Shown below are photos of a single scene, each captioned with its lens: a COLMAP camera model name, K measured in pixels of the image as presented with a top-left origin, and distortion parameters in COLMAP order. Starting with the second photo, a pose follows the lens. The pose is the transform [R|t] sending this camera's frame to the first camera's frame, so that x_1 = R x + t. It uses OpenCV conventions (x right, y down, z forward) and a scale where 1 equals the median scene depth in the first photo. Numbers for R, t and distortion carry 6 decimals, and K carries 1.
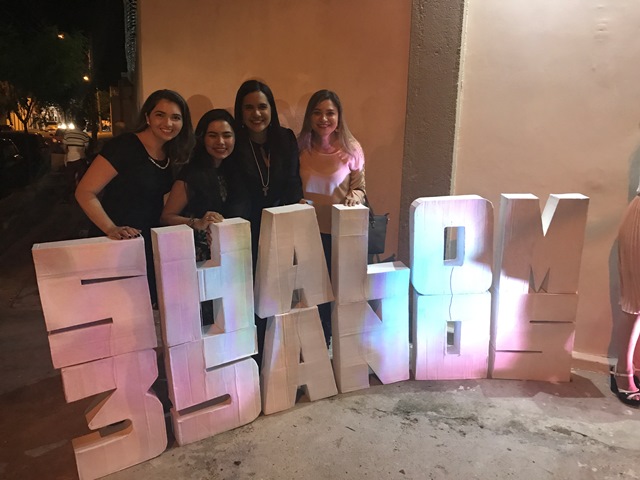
lens RADIAL K [[523.4, 0, 320.0], [0, 523.4, 240.0], [0, 0, 1]] dist [-0.002345, 0.010646]
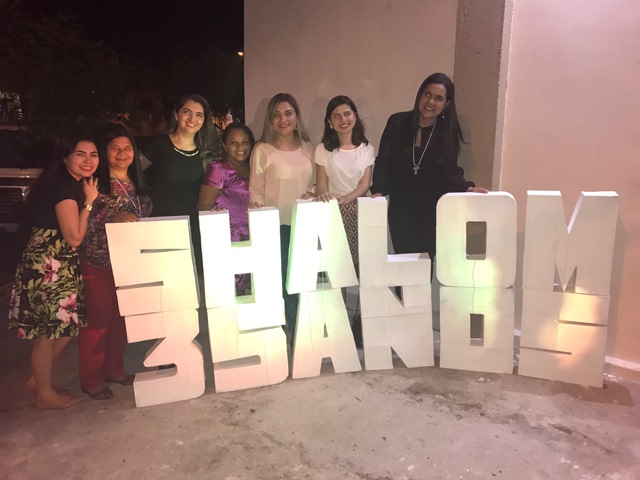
lens RADIAL K [[520.1, 0, 320.0], [0, 520.1, 240.0], [0, 0, 1]] dist [0.002517, 0.006722]
pose [[0.951916, 0.042581, -0.303385, 0.285319], [-0.045657, 0.998953, -0.003051, 0.029662], [0.302937, 0.016756, 0.952863, -0.075640]]
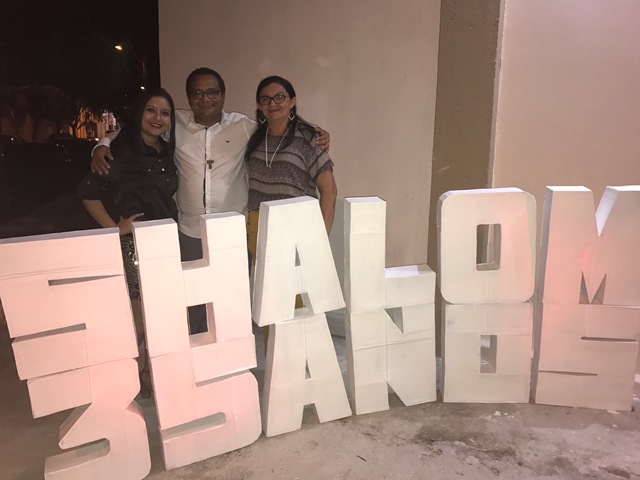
lens RADIAL K [[523.4, 0, 320.0], [0, 523.4, 240.0], [0, 0, 1]] dist [-0.002345, 0.010646]
pose [[0.995528, 0.007355, -0.094182, 0.064683], [-0.008449, 0.999901, -0.011217, 0.012443], [0.094090, 0.011963, 0.995492, 0.128646]]
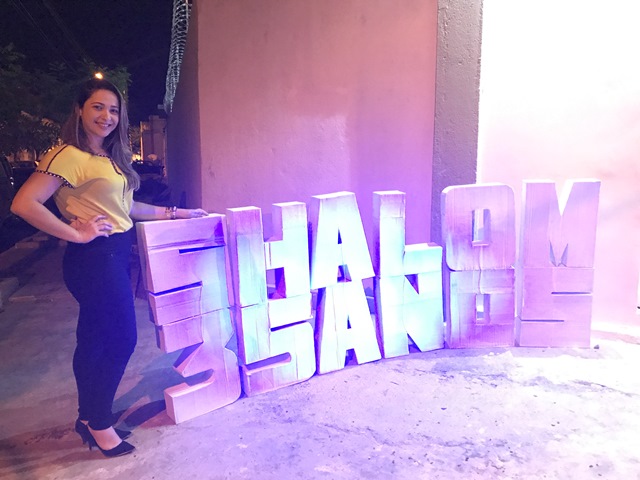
lens RADIAL K [[523.4, 0, 320.0], [0, 523.4, 240.0], [0, 0, 1]] dist [-0.002345, 0.010646]
pose [[0.998662, -0.018434, -0.048307, -0.041583], [0.015798, 0.998395, -0.054382, 0.100871], [0.049232, 0.053546, 0.997351, -0.161180]]
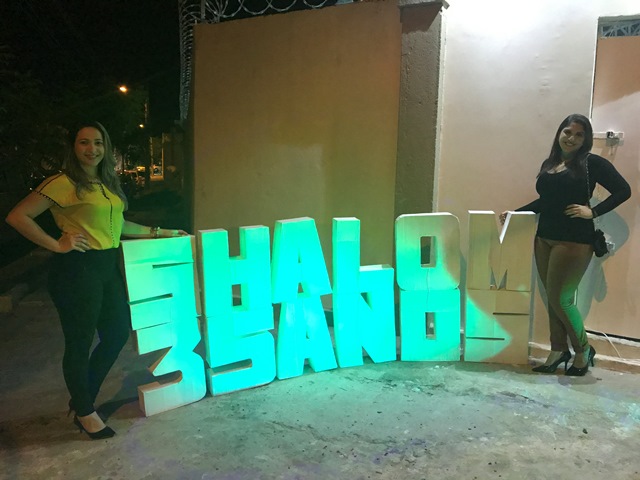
lens RADIAL K [[523.4, 0, 320.0], [0, 523.4, 240.0], [0, 0, 1]] dist [-0.002345, 0.010646]
pose [[0.996713, 0.007587, -0.080663, 0.097380], [-0.014094, 0.996663, -0.080404, 0.092862], [0.079784, 0.081276, 0.993493, -0.301104]]
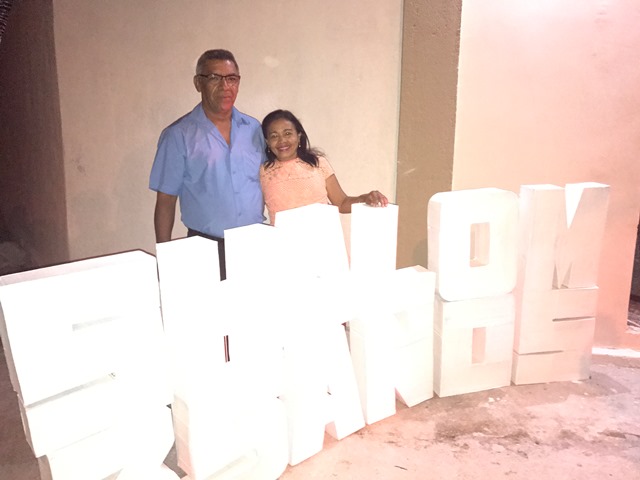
lens RADIAL K [[523.4, 0, 320.0], [0, 523.4, 240.0], [0, 0, 1]] dist [-0.002345, 0.010646]
pose [[0.970203, -0.056026, 0.235726, -0.231824], [0.059481, 0.998201, -0.007565, -0.005756], [-0.234878, 0.021361, 0.971790, 0.194166]]
